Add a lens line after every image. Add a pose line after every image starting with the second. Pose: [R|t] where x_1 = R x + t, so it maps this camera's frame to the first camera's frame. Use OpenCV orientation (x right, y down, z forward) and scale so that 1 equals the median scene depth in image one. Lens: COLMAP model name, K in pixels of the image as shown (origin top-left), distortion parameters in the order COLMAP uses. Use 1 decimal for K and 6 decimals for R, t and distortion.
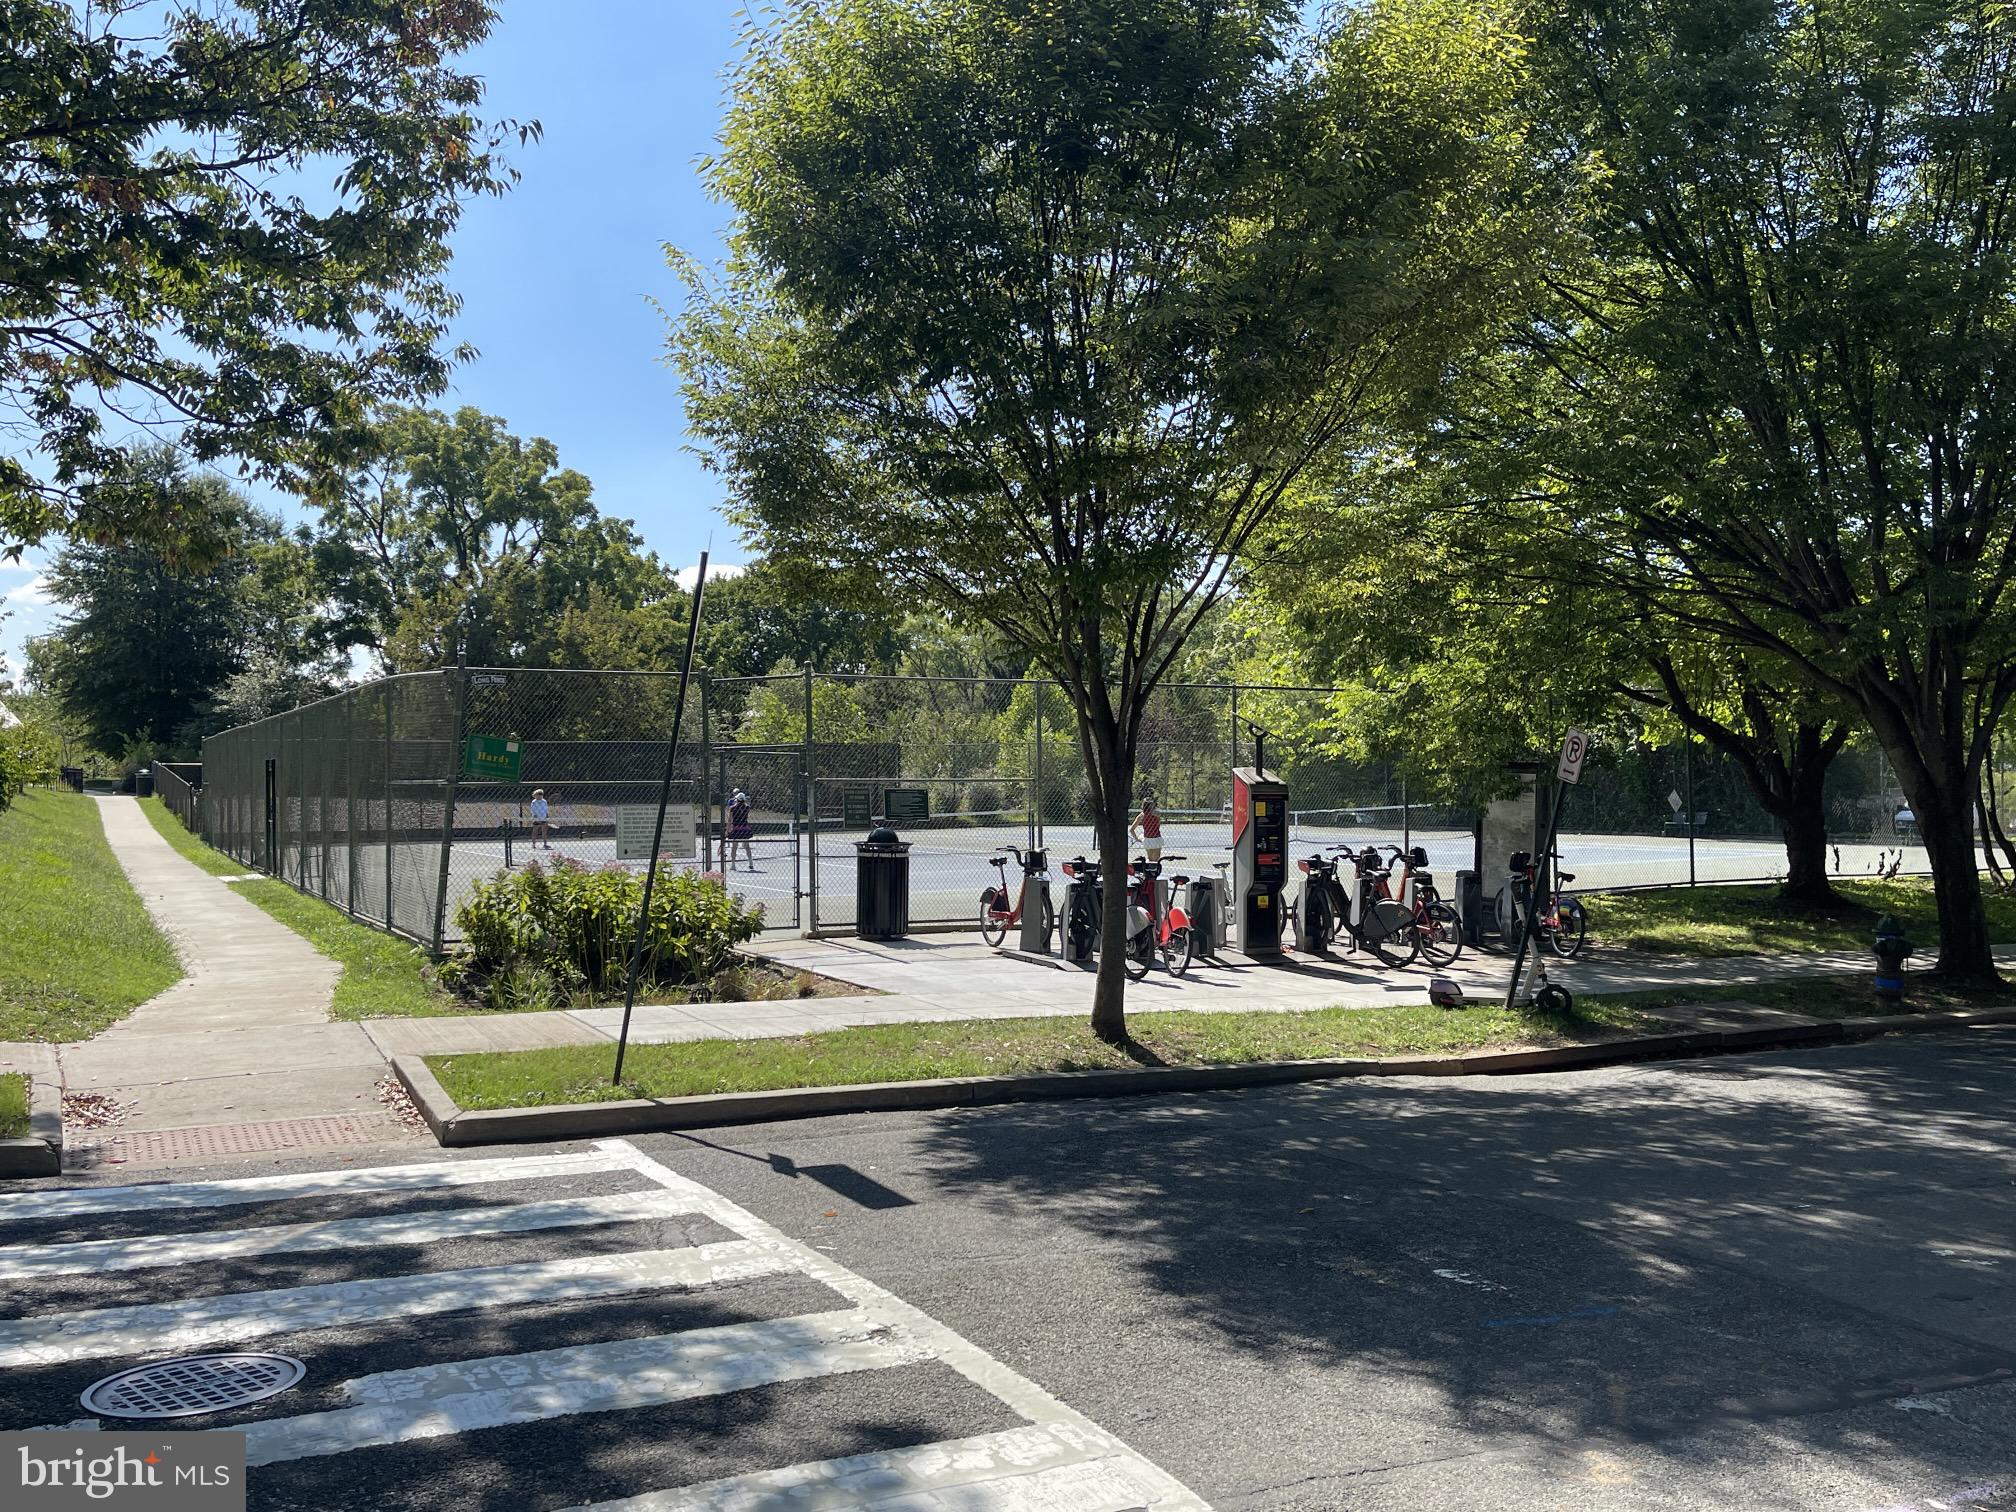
lens RADIAL K [[1781.0, 0, 1008.0], [0, 1781.0, 756.0], [0, 0, 1]] dist [0.003111, 0.001404]
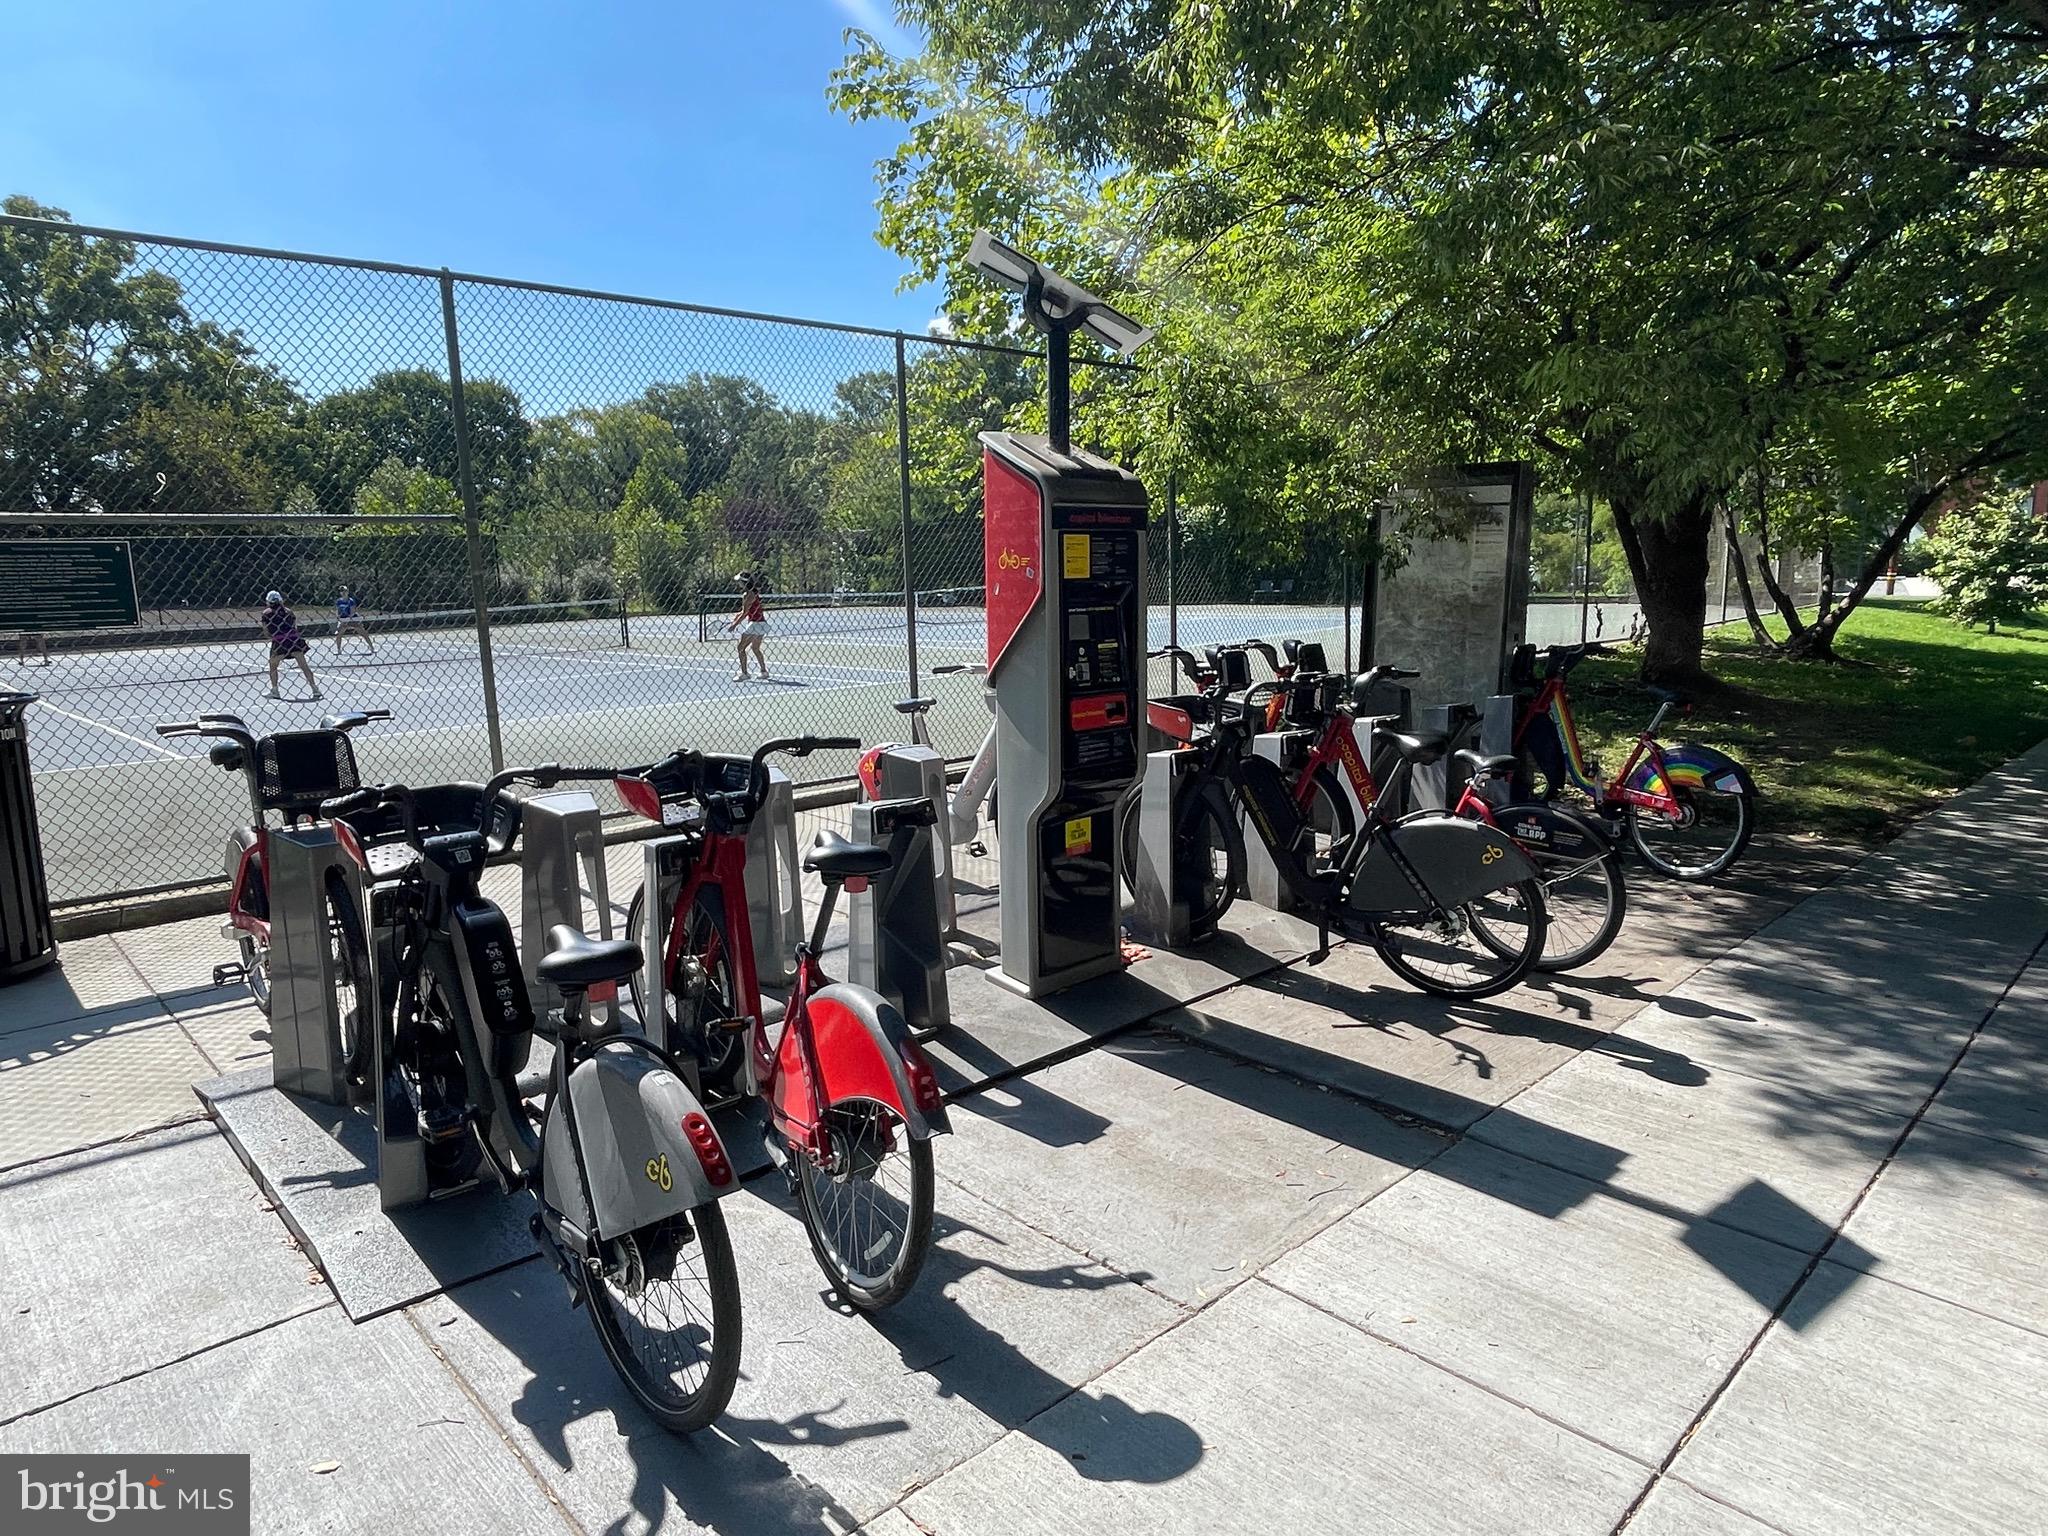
lens RADIAL K [[1261.3, 0, 1024.0], [0, 1261.3, 768.0], [0, 0, 1]] dist [0.002905, 0.000766]
pose [[0.961254, -0.069841, 0.266669, 0.044970], [0.024783, 0.985351, 0.168730, 0.018271], [-0.274547, -0.155583, 0.948904, 0.497879]]
